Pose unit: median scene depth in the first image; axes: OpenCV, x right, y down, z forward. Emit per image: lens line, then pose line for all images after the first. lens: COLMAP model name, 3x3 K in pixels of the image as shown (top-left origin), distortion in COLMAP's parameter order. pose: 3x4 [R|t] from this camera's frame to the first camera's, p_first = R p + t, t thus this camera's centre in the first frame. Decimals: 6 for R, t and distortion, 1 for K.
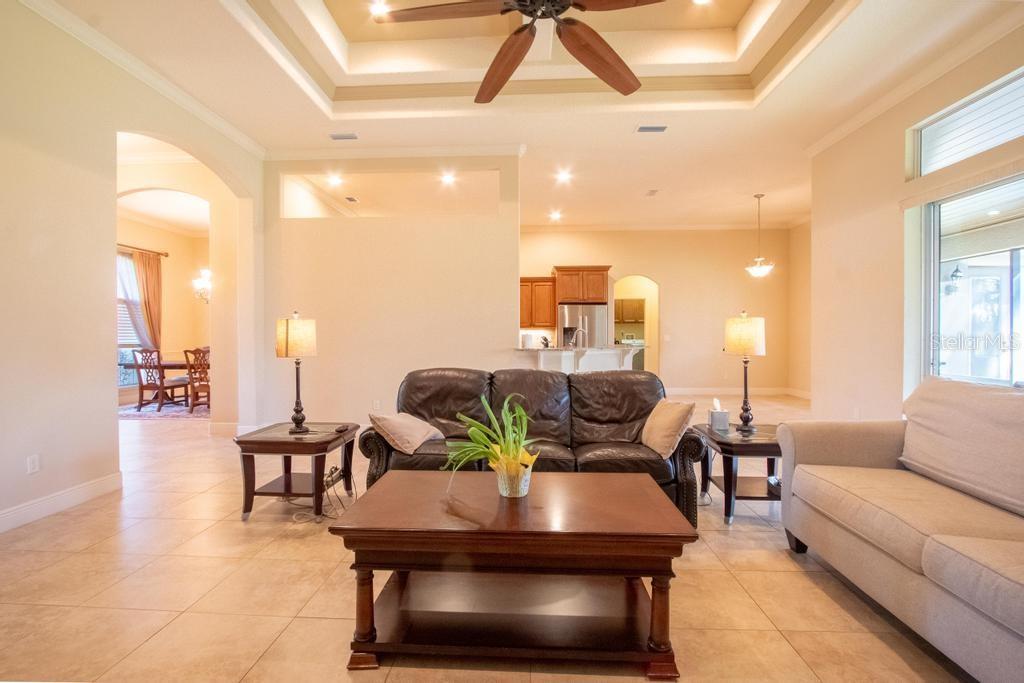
lens RADIAL K [[477.1, 0, 512.0], [0, 477.1, 341.5], [0, 0, 1]] dist [-0.009787, 0.000437]
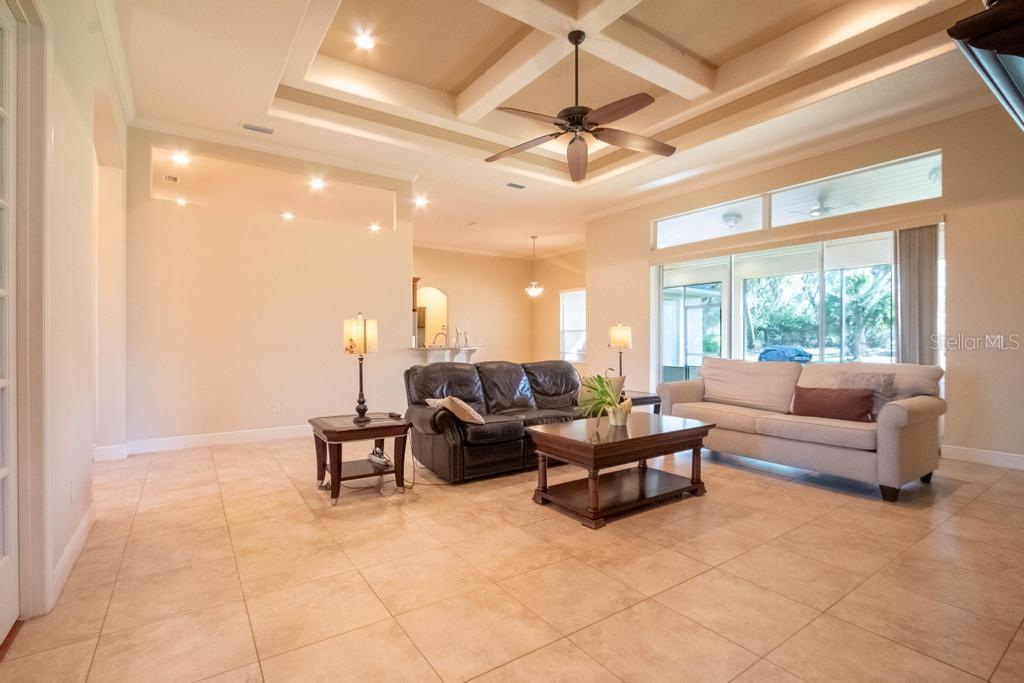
lens RADIAL K [[464.8, 0, 512.0], [0, 464.8, 341.5], [0, 0, 1]] dist [-0.019498, 0.000315]
pose [[0.795501, -0.000259, 0.605952, -0.612135], [0.005943, 0.999955, -0.007375, 0.010720], [-0.605923, 0.009468, 0.795467, -0.056032]]
